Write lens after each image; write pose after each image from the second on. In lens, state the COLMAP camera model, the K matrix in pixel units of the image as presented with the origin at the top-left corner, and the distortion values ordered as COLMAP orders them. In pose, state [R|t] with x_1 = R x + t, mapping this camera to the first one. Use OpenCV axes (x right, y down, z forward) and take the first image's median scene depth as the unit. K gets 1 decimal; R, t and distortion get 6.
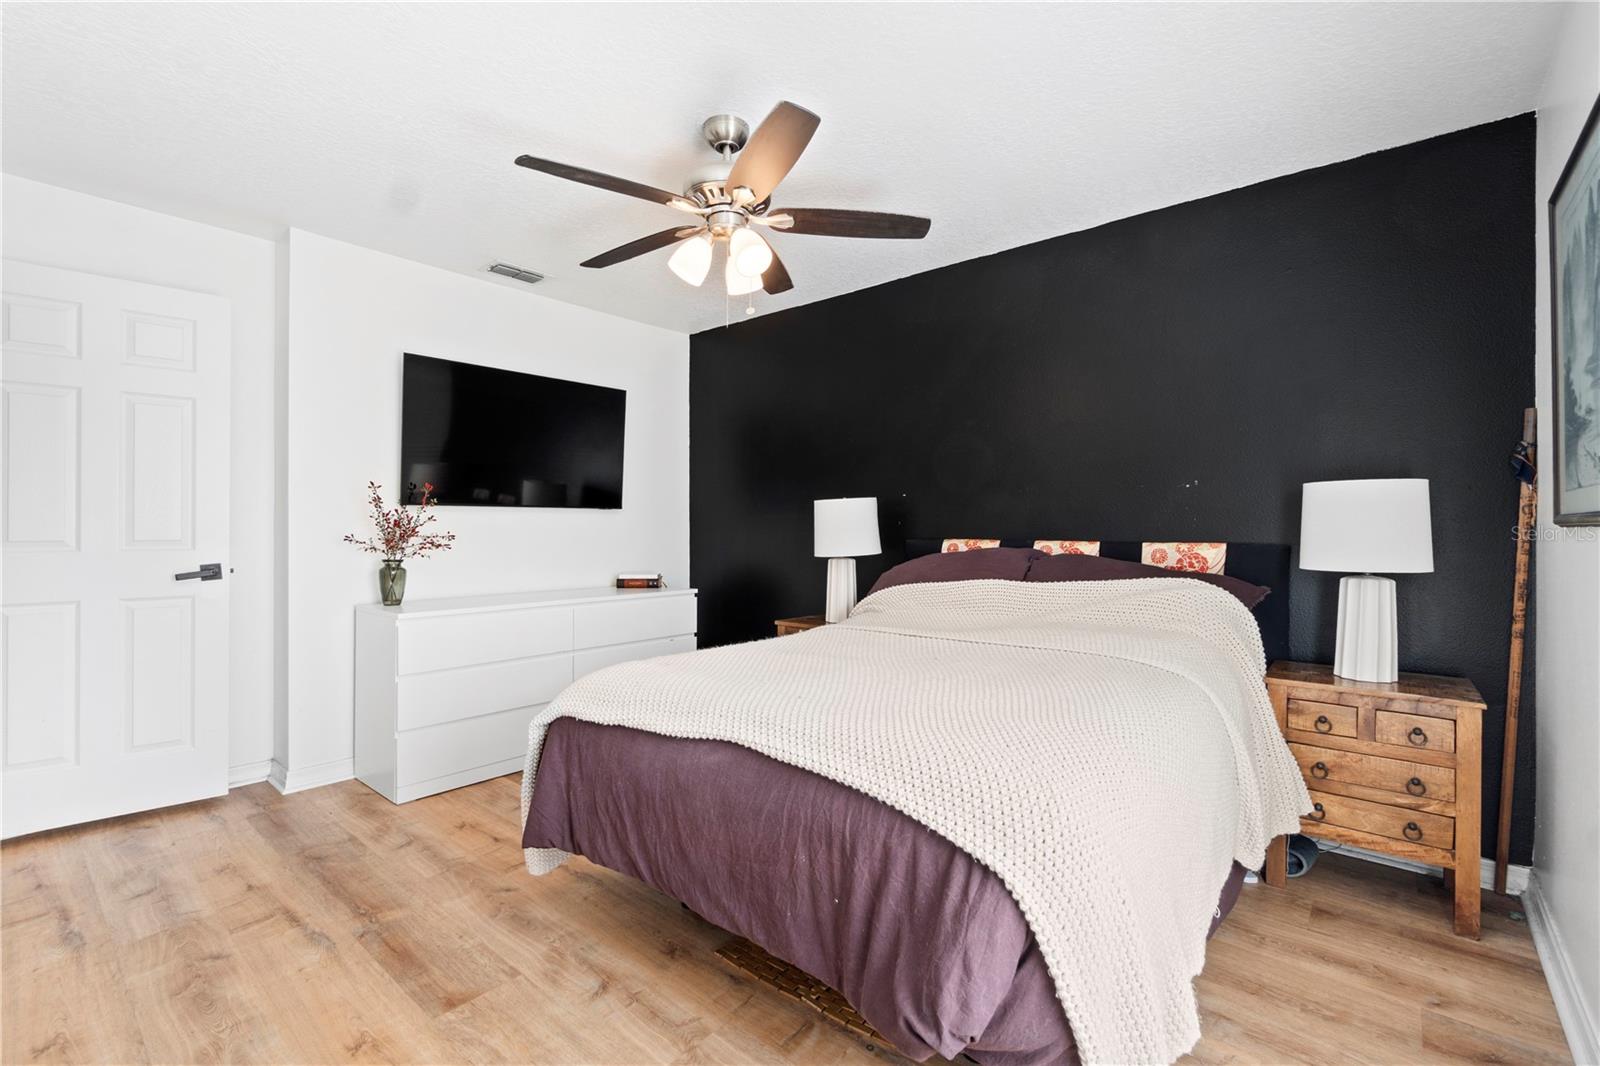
lens RADIAL K [[690.4, 0, 799.2], [0, 690.4, 525.5], [0, 0, 1]] dist [-0.003900, -0.000487]
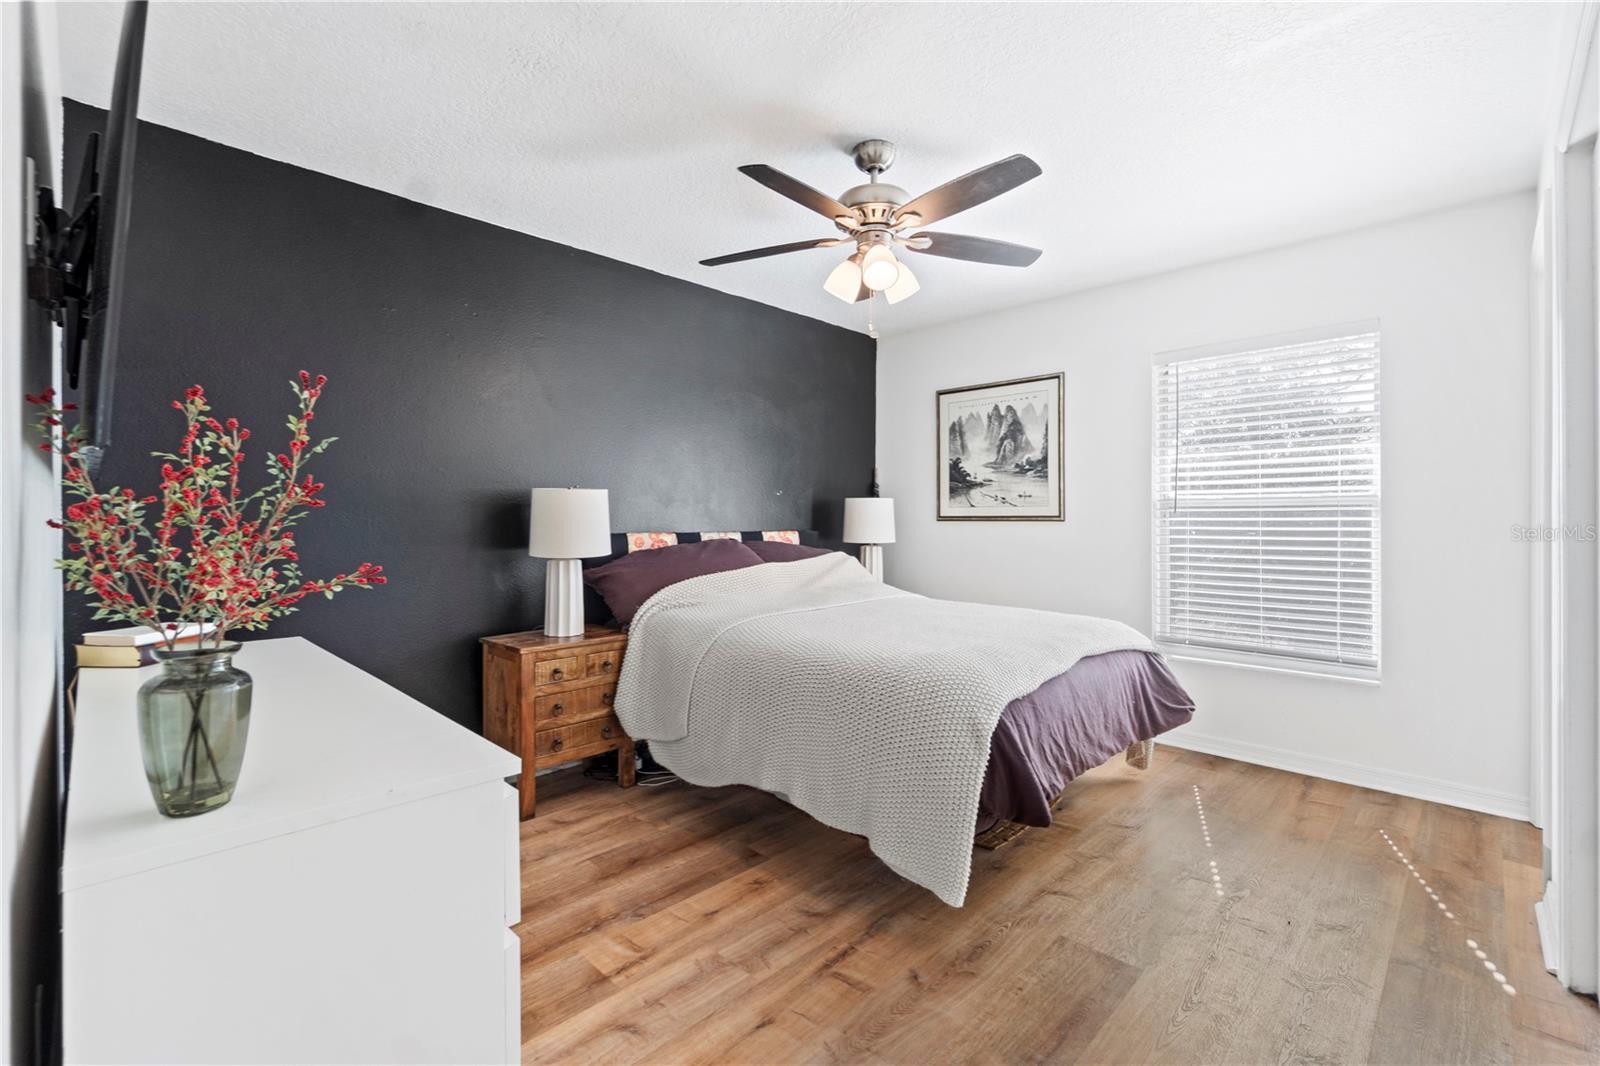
lens RADIAL K [[690.4, 0, 805.4], [0, 690.4, 534.1], [0, 0, 1]] dist [-0.003900, -0.000487]
pose [[0.081388, -0.014746, 0.996573, -1.204989], [-0.002102, 0.999886, 0.014967, 0.010448], [-0.996680, -0.003312, 0.081348, 1.056566]]
